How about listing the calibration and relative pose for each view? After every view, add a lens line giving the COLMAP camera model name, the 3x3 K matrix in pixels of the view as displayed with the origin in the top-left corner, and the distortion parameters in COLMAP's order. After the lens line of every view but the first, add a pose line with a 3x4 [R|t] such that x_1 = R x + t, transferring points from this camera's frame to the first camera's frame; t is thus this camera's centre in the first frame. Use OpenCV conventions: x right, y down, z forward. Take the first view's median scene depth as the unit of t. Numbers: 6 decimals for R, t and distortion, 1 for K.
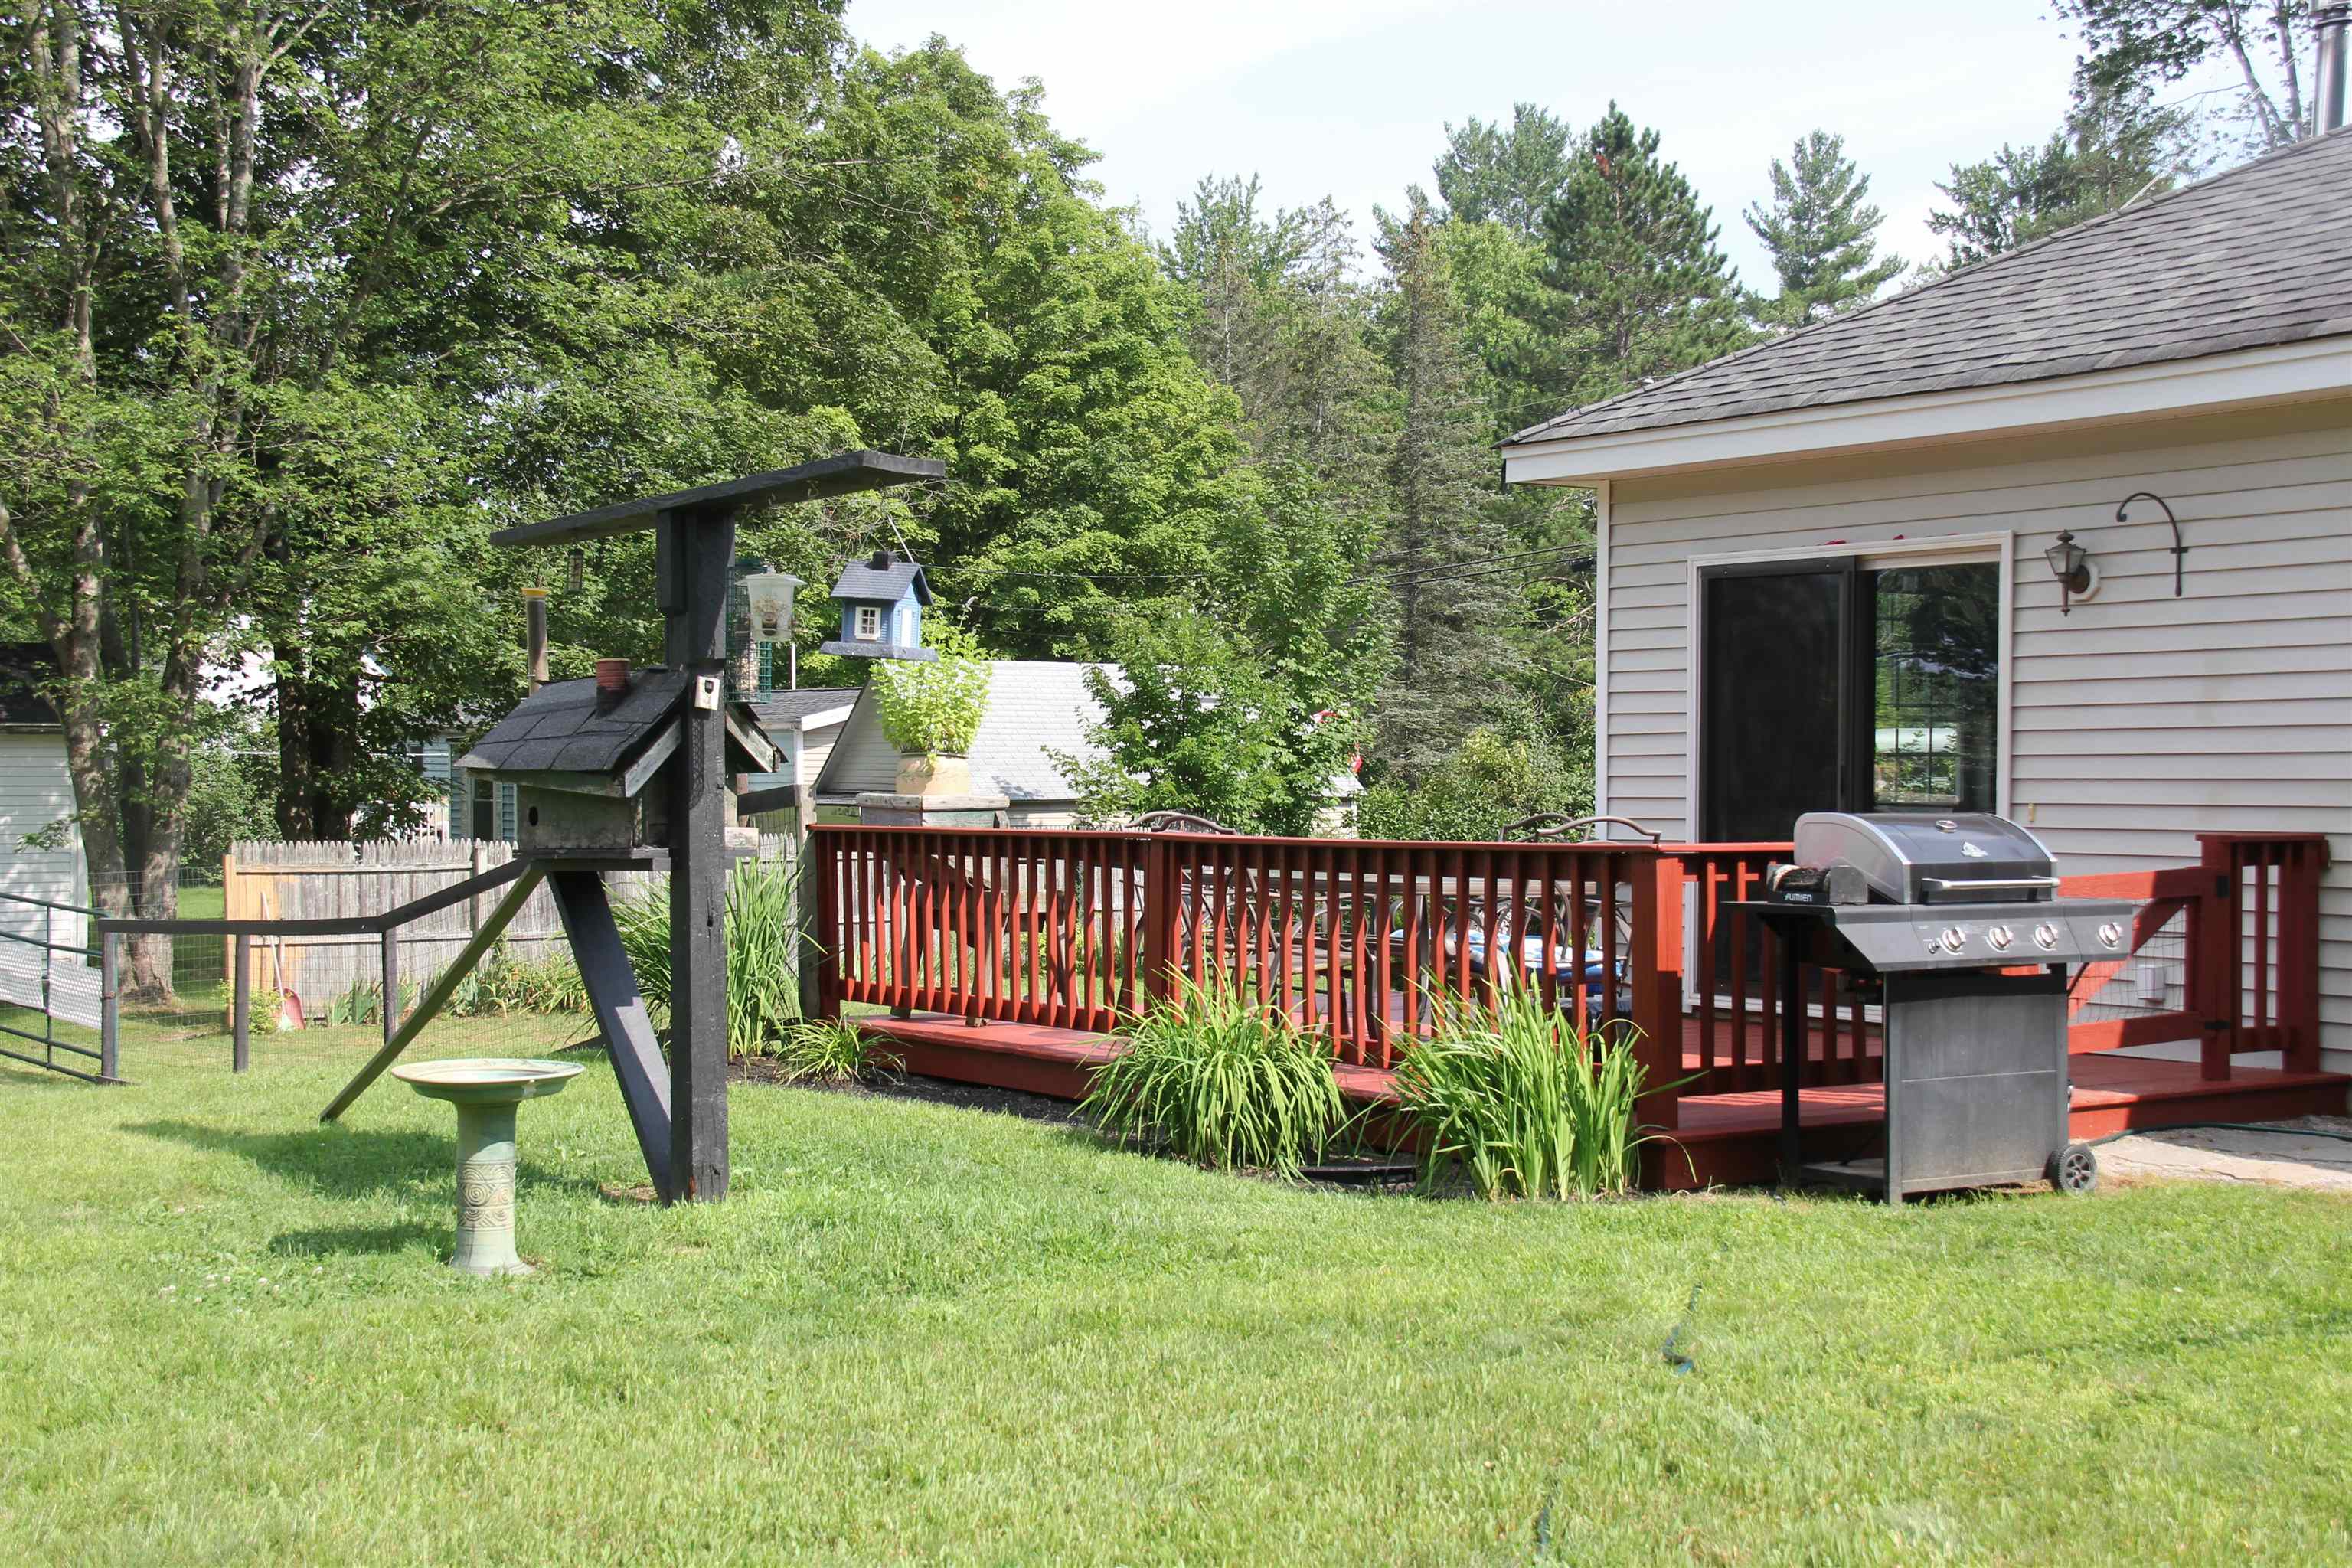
lens RADIAL K [[2867.8, 0, 1172.8], [0, 2867.8, 820.8], [0, 0, 1]] dist [-0.004817, 0.034418]
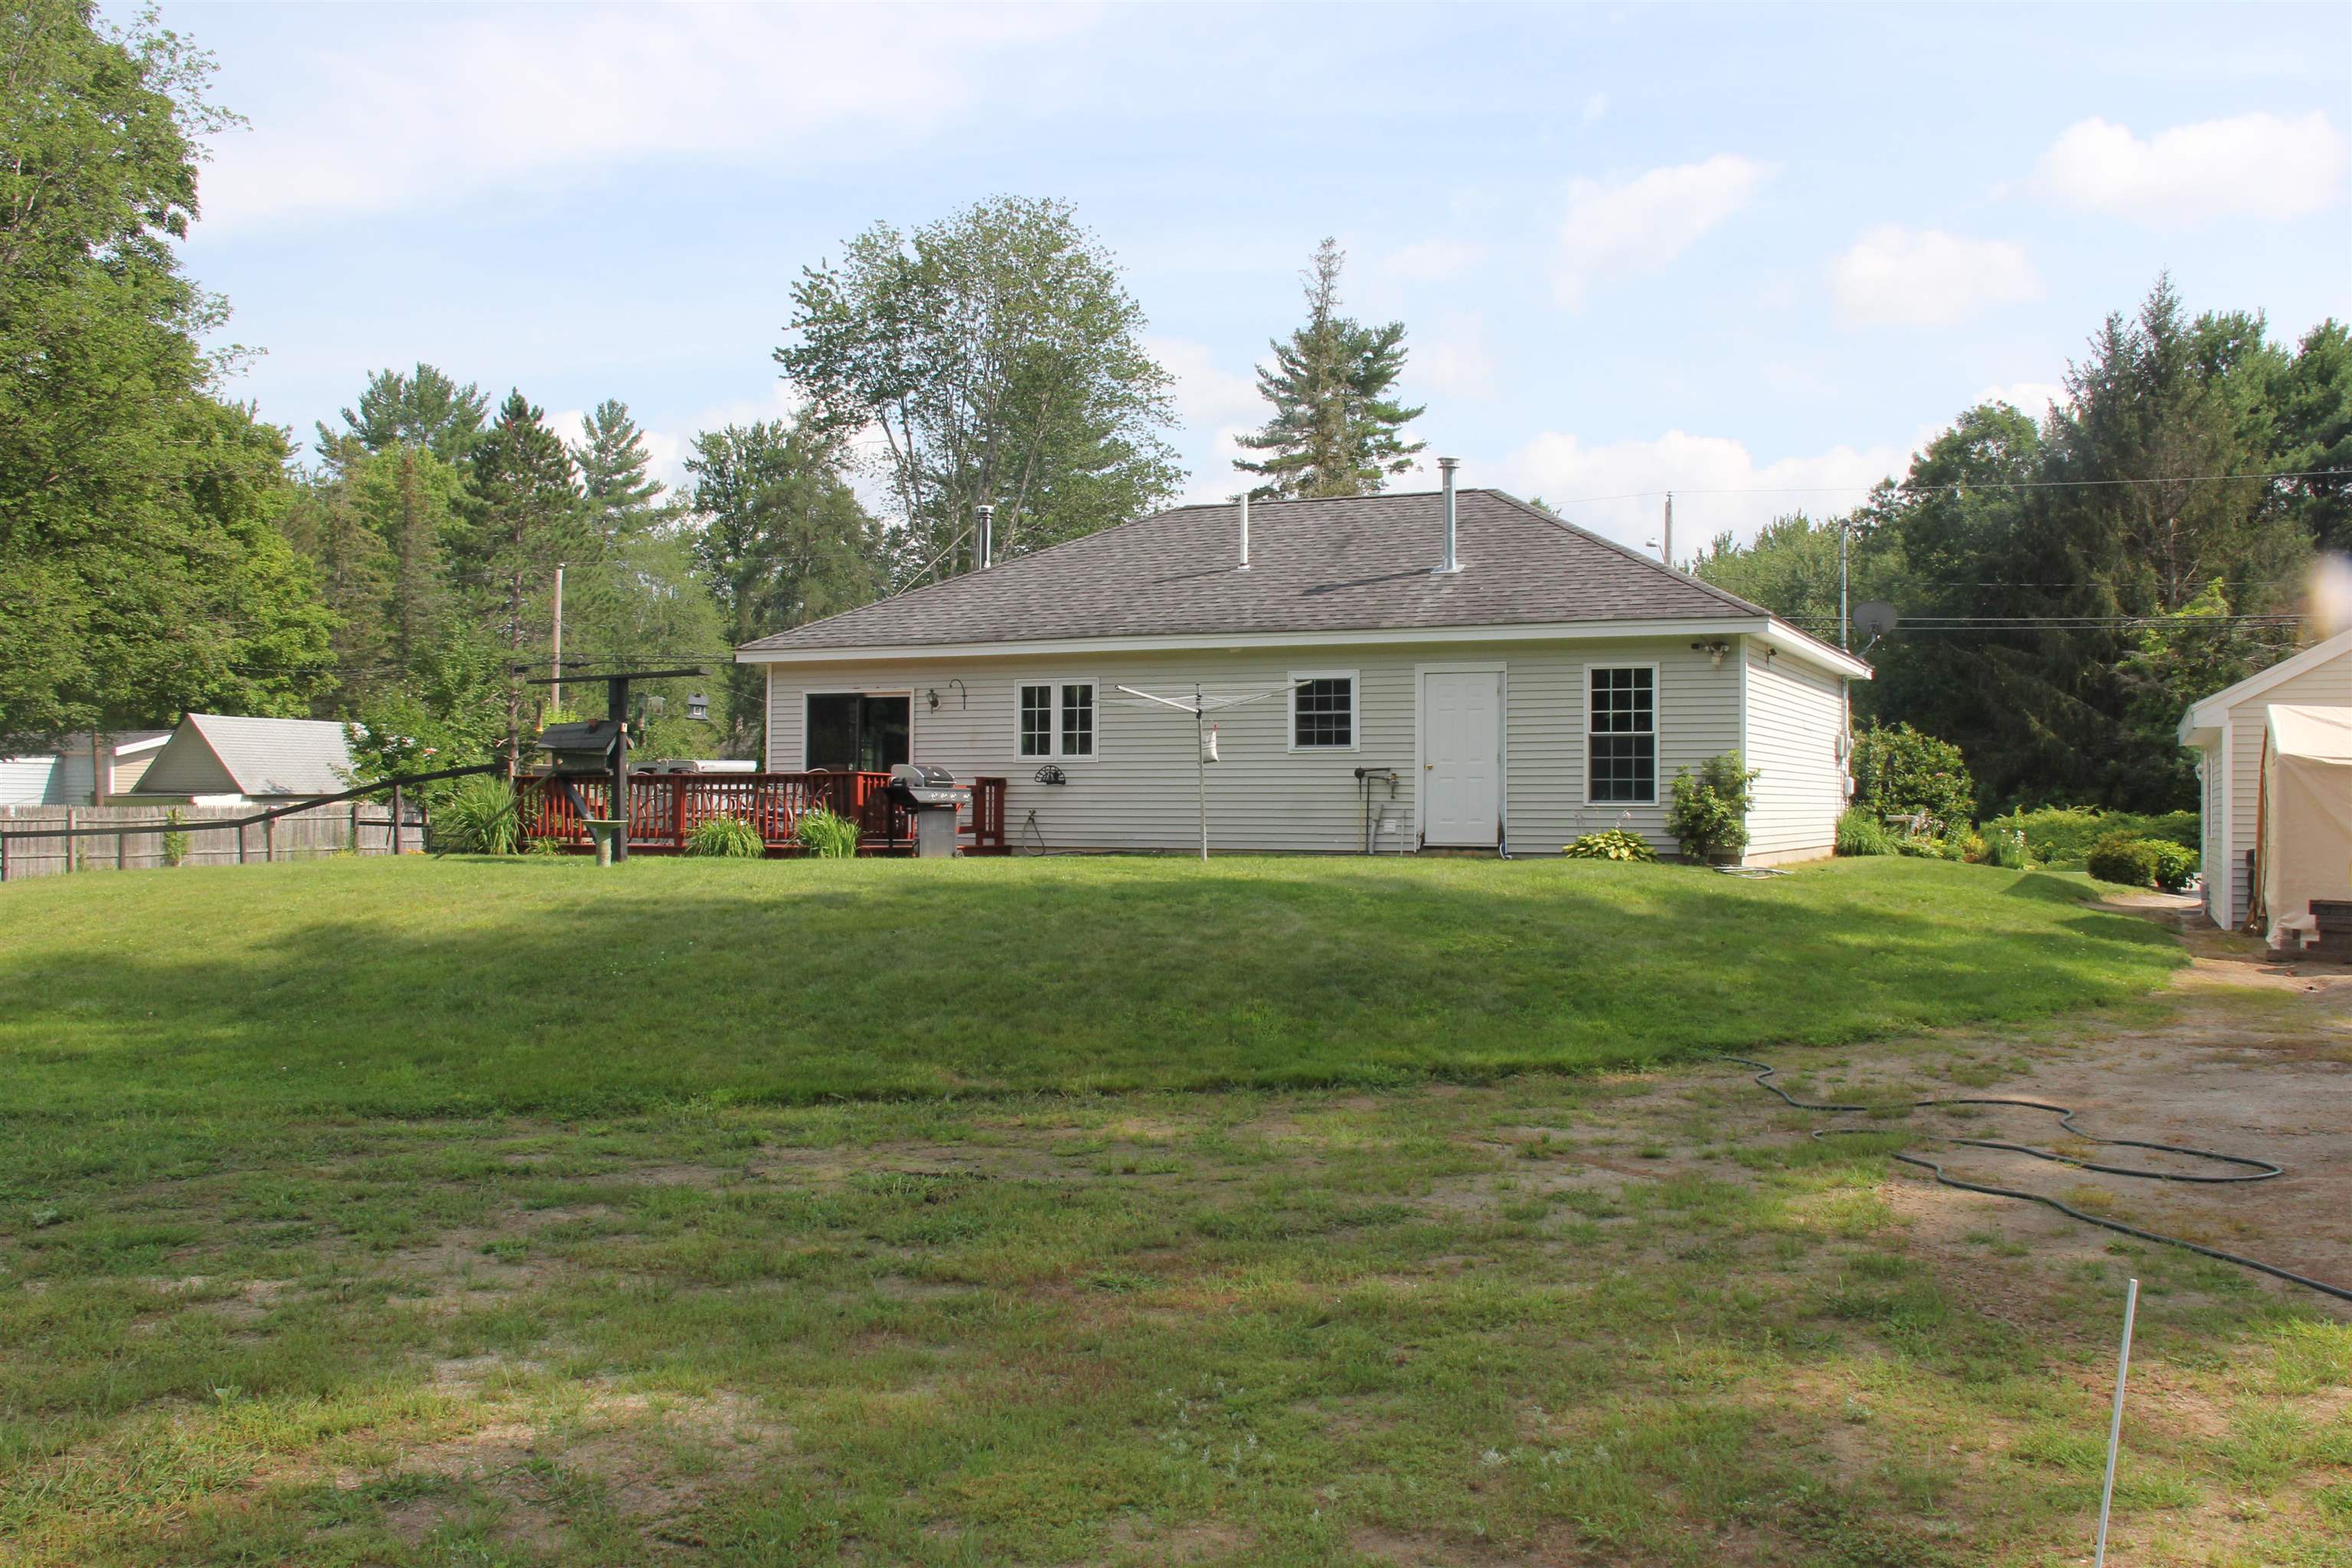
lens RADIAL K [[2206.6, 0, 1176.0], [0, 2206.6, 784.0], [0, 0, 1]] dist [0.000495, 0.001380]
pose [[0.865458, 0.008058, 0.500917, -0.153321], [0.007893, 0.999527, -0.029716, 0.018693], [-0.500919, 0.029671, 0.864985, -0.287415]]
